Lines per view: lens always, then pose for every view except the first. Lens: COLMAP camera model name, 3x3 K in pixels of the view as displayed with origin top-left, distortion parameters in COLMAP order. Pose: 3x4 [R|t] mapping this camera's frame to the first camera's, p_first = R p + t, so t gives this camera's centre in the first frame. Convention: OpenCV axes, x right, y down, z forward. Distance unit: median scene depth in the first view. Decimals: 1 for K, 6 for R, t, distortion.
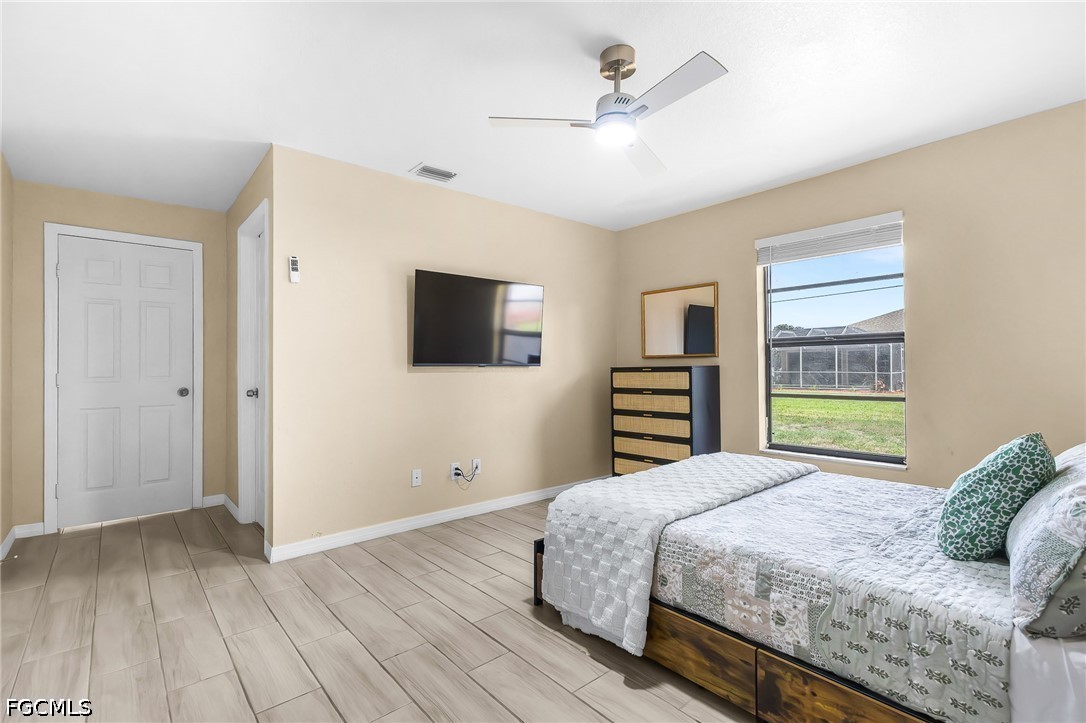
lens RADIAL K [[497.6, 0, 539.2], [0, 497.6, 363.8], [0, 0, 1]] dist [0.000361, 0.000317]
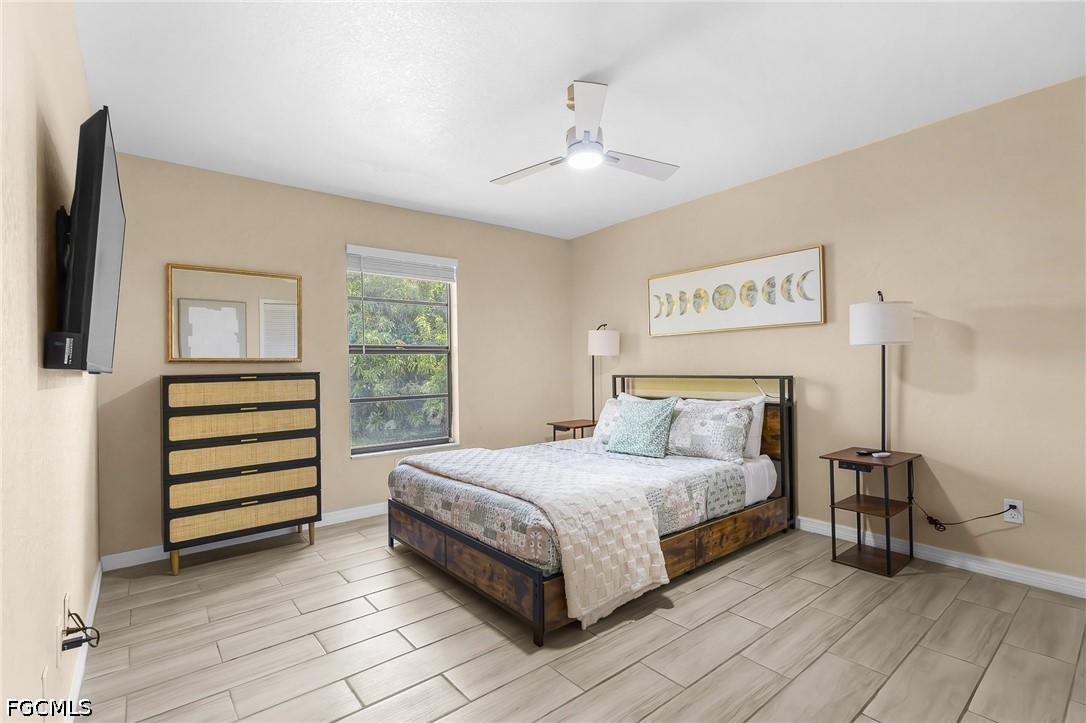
lens RADIAL K [[497.6, 0, 539.2], [0, 497.6, 363.8], [0, 0, 1]] dist [0.000361, 0.000317]
pose [[0.034484, 0.015283, 0.999288, -1.131904], [0.008198, 0.999845, -0.015575, 0.013976], [-0.999372, 0.008729, 0.034353, 1.257166]]
